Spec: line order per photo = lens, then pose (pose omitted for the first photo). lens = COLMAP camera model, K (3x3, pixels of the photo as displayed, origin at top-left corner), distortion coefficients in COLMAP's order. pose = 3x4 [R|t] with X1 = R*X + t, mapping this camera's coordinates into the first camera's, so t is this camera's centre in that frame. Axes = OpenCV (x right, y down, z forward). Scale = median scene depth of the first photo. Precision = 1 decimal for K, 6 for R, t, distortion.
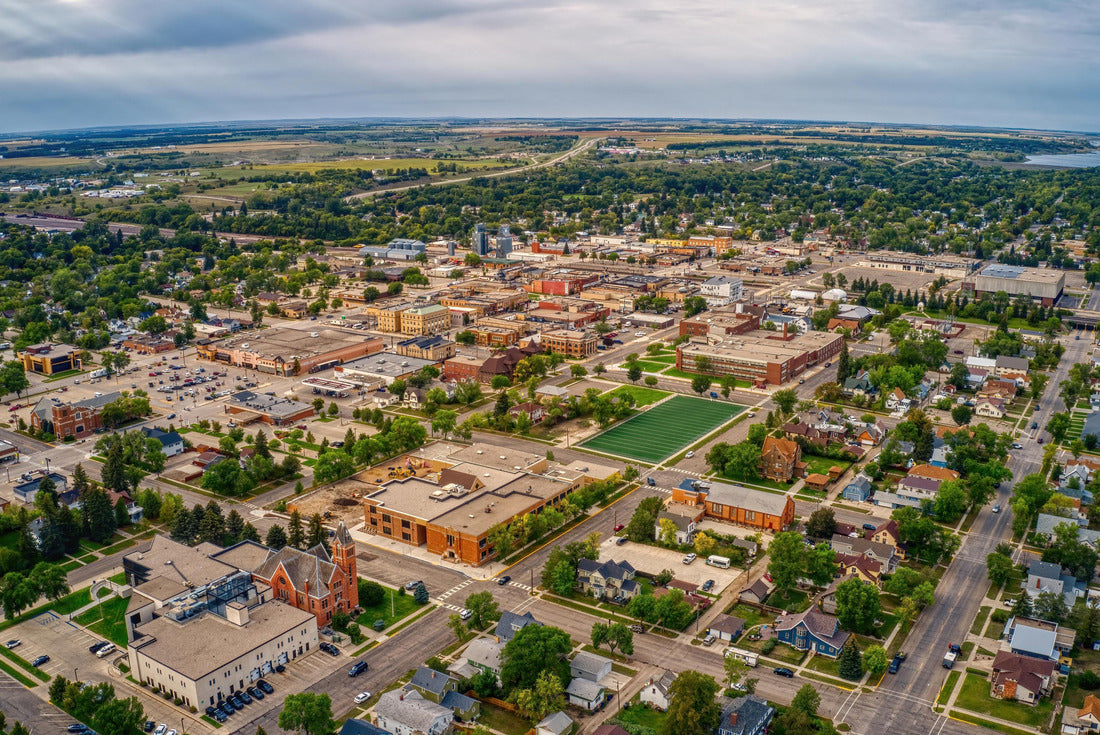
lens RADIAL K [[1007.4, 0, 550.0], [0, 1007.4, 367.5], [0, 0, 1]] dist [-0.188753, 0.000174]
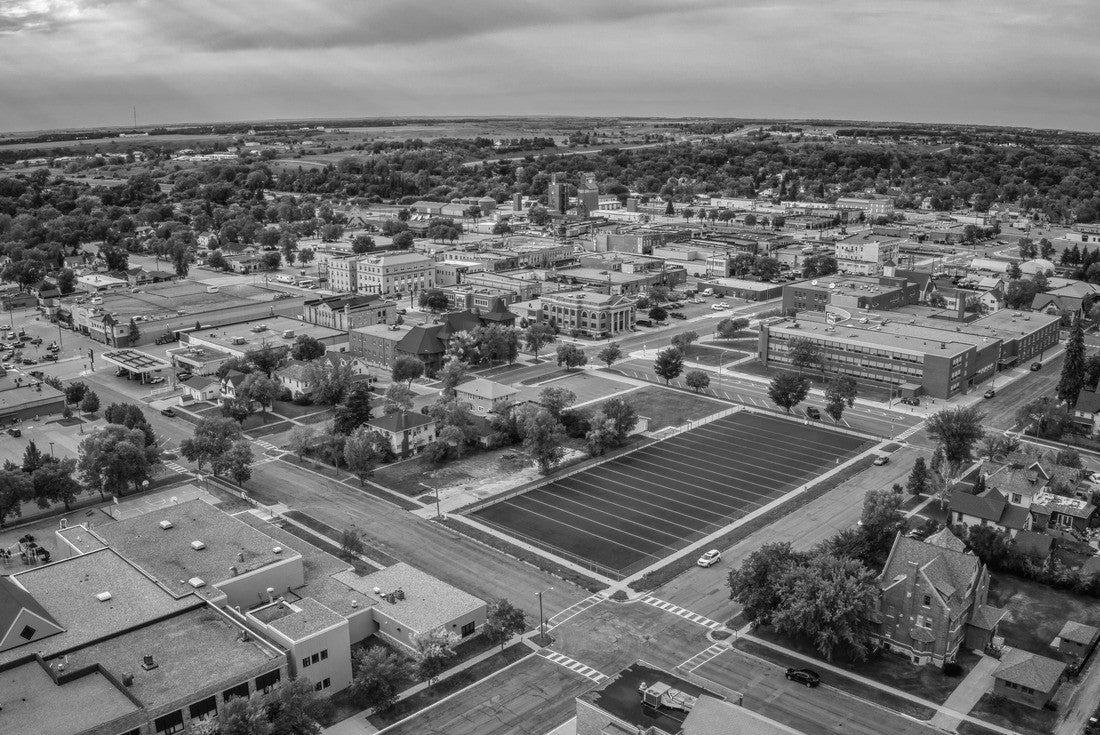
lens RADIAL K [[1007.4, 0, 550.0], [0, 1007.4, 367.5], [0, 0, 1]] dist [-0.188753, 0.000174]
pose [[0.985280, 0.042753, -0.165515, 0.101367], [-0.042830, 0.999078, 0.003105, 0.007728], [0.165495, 0.004029, 0.986202, 0.427554]]
